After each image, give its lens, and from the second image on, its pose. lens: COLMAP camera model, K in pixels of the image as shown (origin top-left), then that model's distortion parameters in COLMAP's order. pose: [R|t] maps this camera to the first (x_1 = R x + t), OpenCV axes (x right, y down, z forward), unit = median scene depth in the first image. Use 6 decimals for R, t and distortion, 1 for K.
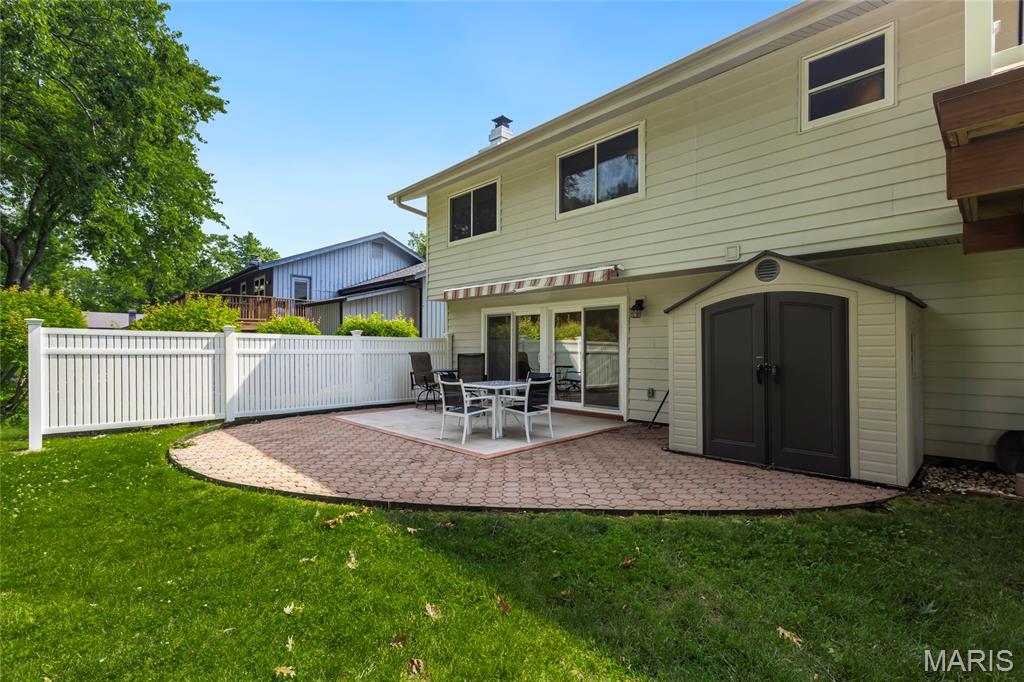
lens RADIAL K [[463.8, 0, 507.9], [0, 463.8, 348.4], [0, 0, 1]] dist [0.000276, 0.000184]
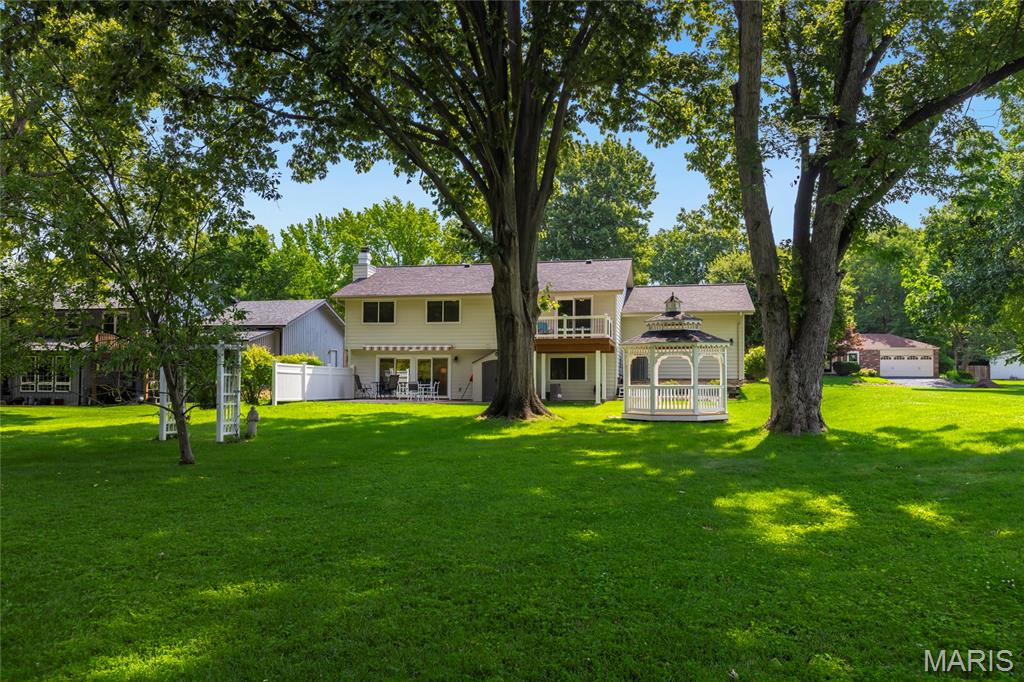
lens RADIAL K [[742.4, 0, 513.4], [0, 742.4, 385.6], [0, 0, 1]] dist [0.003409, 0.000382]
pose [[0.831043, 0.005268, 0.556183, -1.891520], [-0.005359, 0.999985, -0.001466, 0.075410], [-0.556182, -0.001762, 0.831059, -2.881504]]
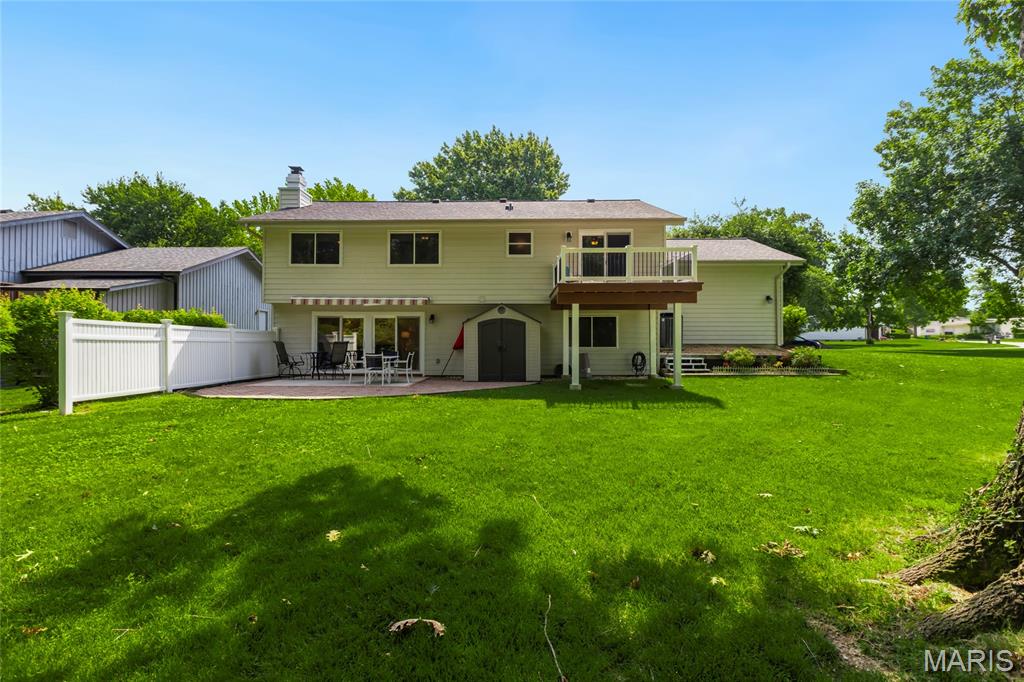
lens RADIAL K [[463.8, 0, 507.9], [0, 463.8, 348.4], [0, 0, 1]] dist [0.000276, 0.000184]
pose [[0.705204, -0.005386, 0.708984, -0.875299], [-0.001285, 0.999960, 0.008875, 0.021263], [-0.709003, -0.007169, 0.705169, -0.619779]]
